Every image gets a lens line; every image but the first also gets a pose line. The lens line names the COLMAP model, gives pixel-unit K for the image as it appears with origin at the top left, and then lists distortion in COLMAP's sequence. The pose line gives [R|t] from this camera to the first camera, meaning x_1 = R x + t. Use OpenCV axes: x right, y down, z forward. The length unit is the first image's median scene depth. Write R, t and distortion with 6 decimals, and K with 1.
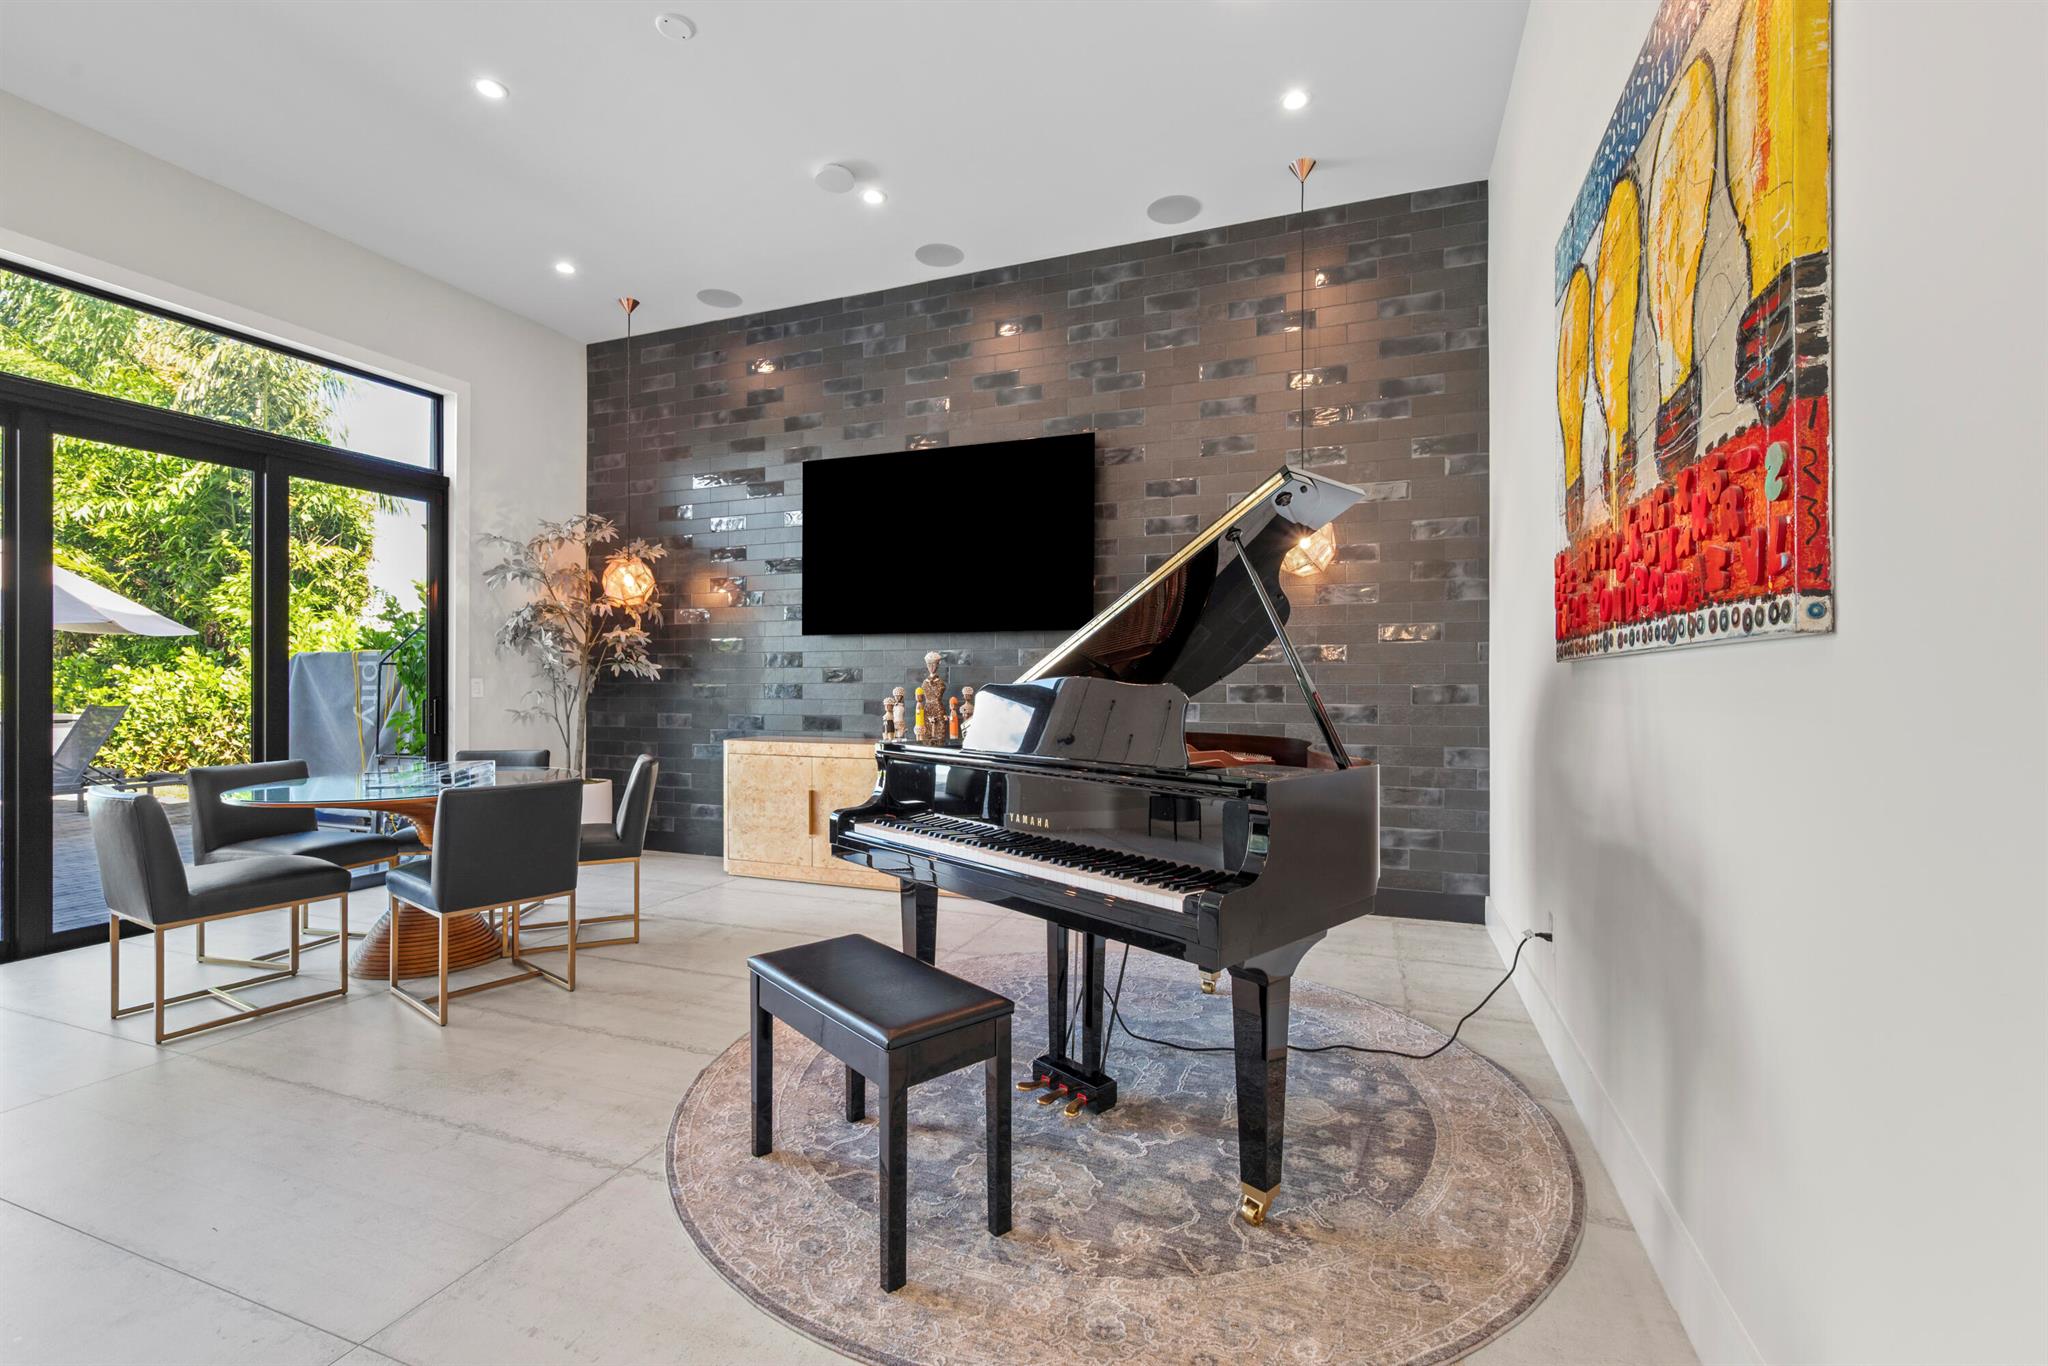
lens RADIAL K [[871.8, 0, 1020.8], [0, 871.8, 680.2], [0, 0, 1]] dist [-0.002700, 0.000513]
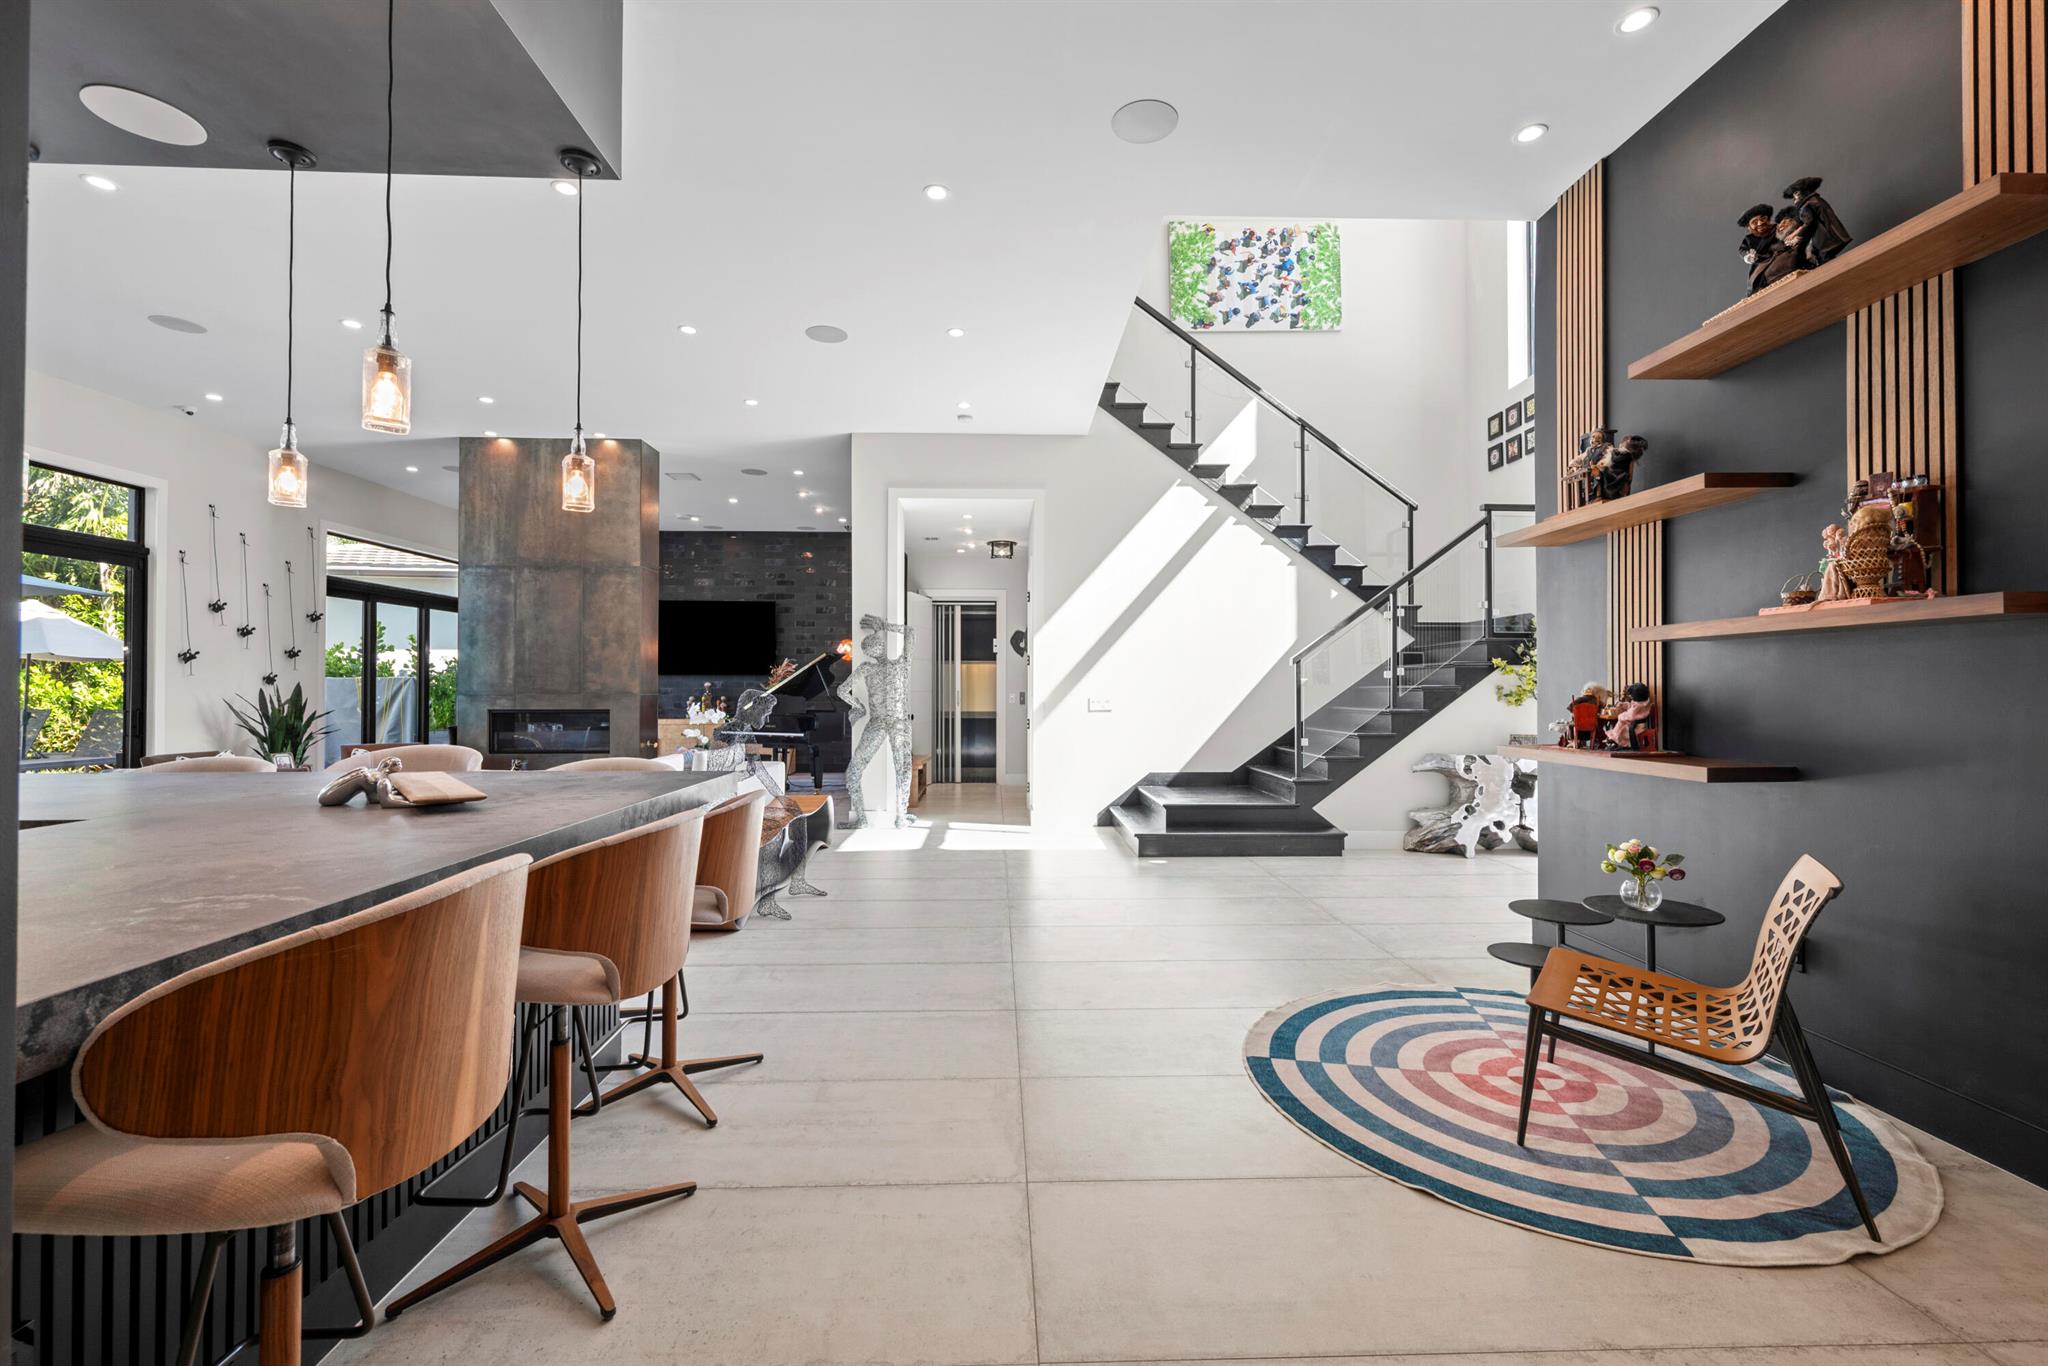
lens RADIAL K [[871.8, 0, 1016.5], [0, 871.8, 677.8], [0, 0, 1]] dist [-0.002700, 0.000513]
pose [[0.921878, 0.009807, 0.387357, -0.247972], [-0.004951, 0.999896, -0.013532, -0.016612], [-0.387449, 0.010558, 0.921831, -1.608753]]
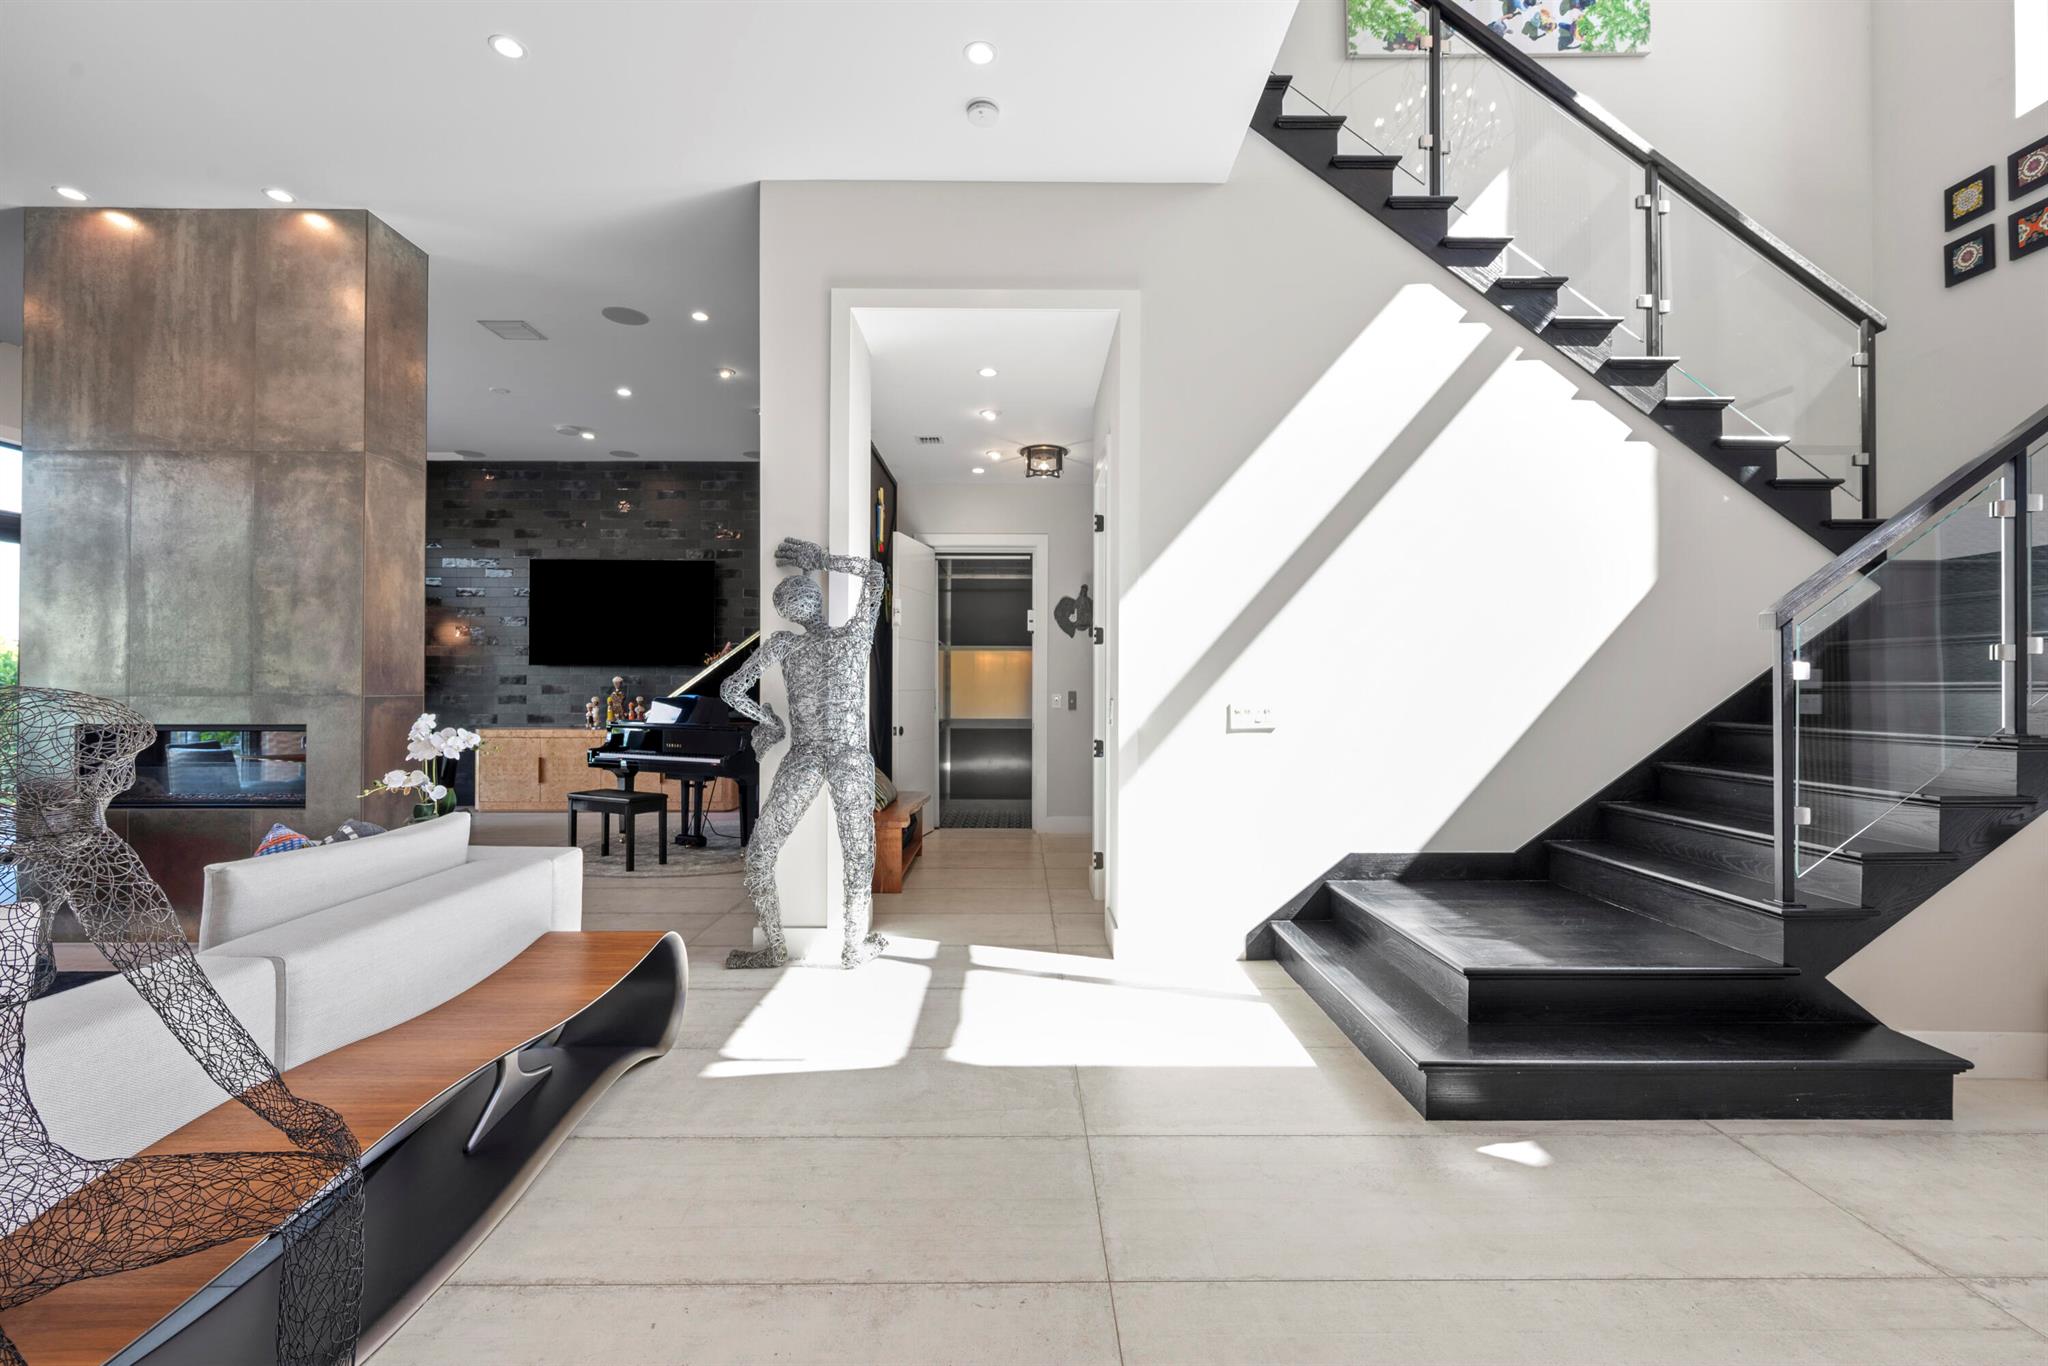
lens RADIAL K [[871.8, 0, 1026.3], [0, 871.8, 685.5], [0, 0, 1]] dist [-0.002700, 0.000513]
pose [[0.927164, 0.006249, 0.374605, 0.004540], [-0.006024, 0.999980, -0.001770, -0.016629], [-0.374608, -0.000615, 0.927183, -0.902572]]
